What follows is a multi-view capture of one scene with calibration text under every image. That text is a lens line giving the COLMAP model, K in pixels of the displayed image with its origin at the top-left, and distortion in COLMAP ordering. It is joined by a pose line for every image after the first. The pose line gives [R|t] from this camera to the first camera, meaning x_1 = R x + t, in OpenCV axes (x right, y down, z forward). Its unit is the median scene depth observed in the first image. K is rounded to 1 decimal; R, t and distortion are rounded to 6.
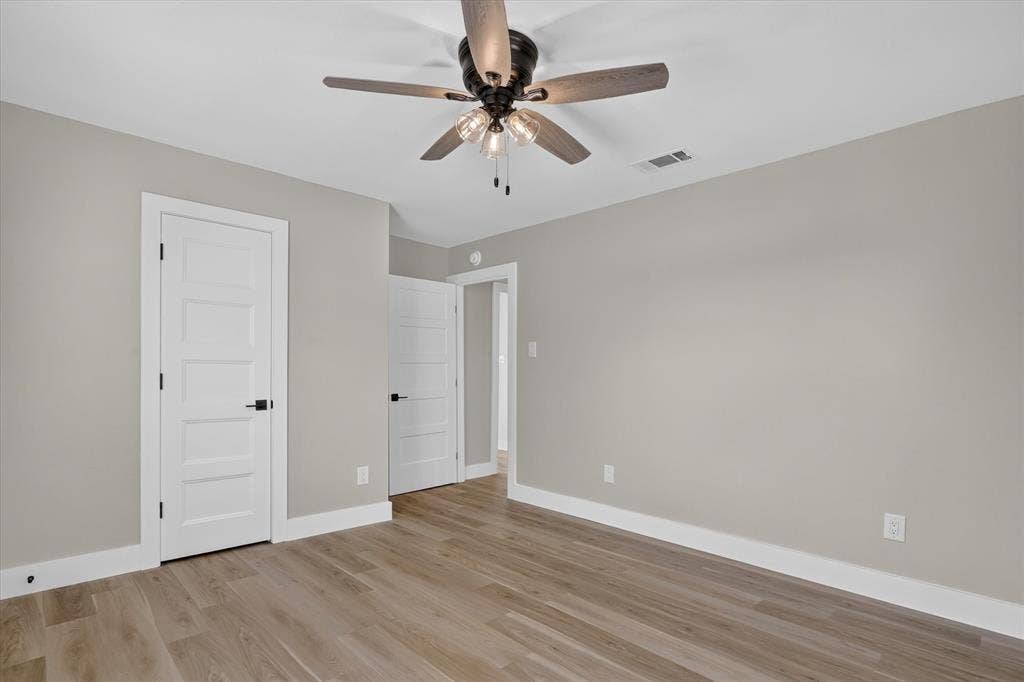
lens RADIAL K [[506.9, 0, 510.5], [0, 506.9, 372.2], [0, 0, 1]] dist [-0.015351, 0.000159]
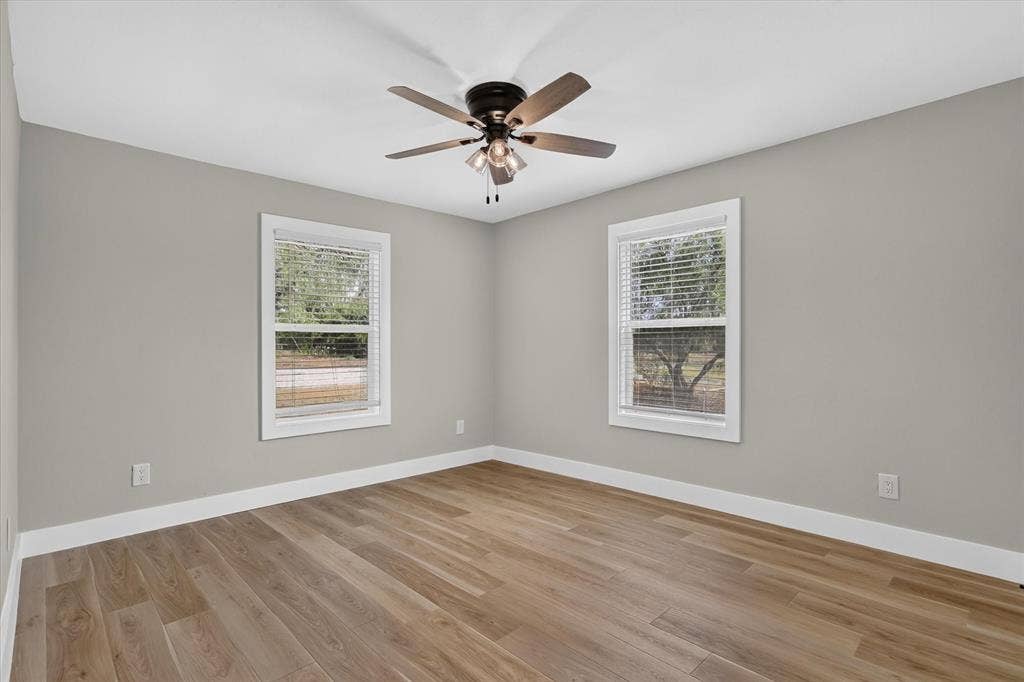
lens RADIAL K [[497.1, 0, 500.6], [0, 497.1, 347.0], [0, 0, 1]] dist [-0.011745, 0.000399]
pose [[-0.999857, -0.007867, 0.014941, -0.041791], [-0.008021, 0.999915, -0.010324, 0.008840], [-0.014858, -0.010443, -0.999835, 1.595554]]
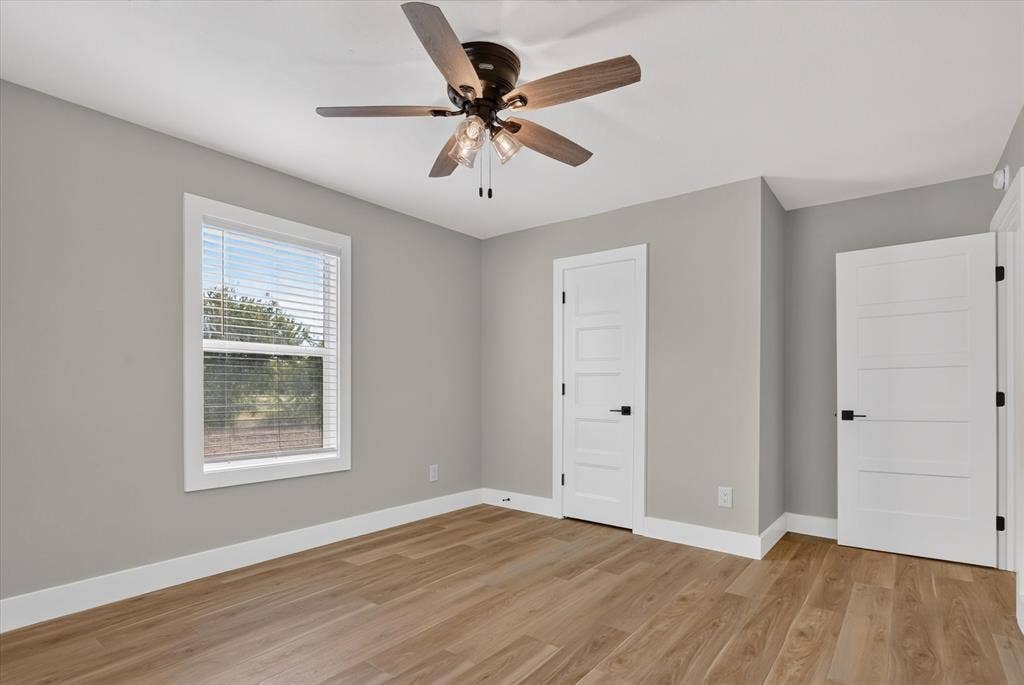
lens RADIAL K [[509.9, 0, 509.5], [0, 509.9, 391.3], [0, 0, 1]] dist [-0.013775, 0.000087]
pose [[0.139526, 0.005981, -0.990200, 0.712232], [0.001174, 0.999980, 0.006205, 0.015185], [0.990218, -0.002028, 0.139516, 0.648763]]
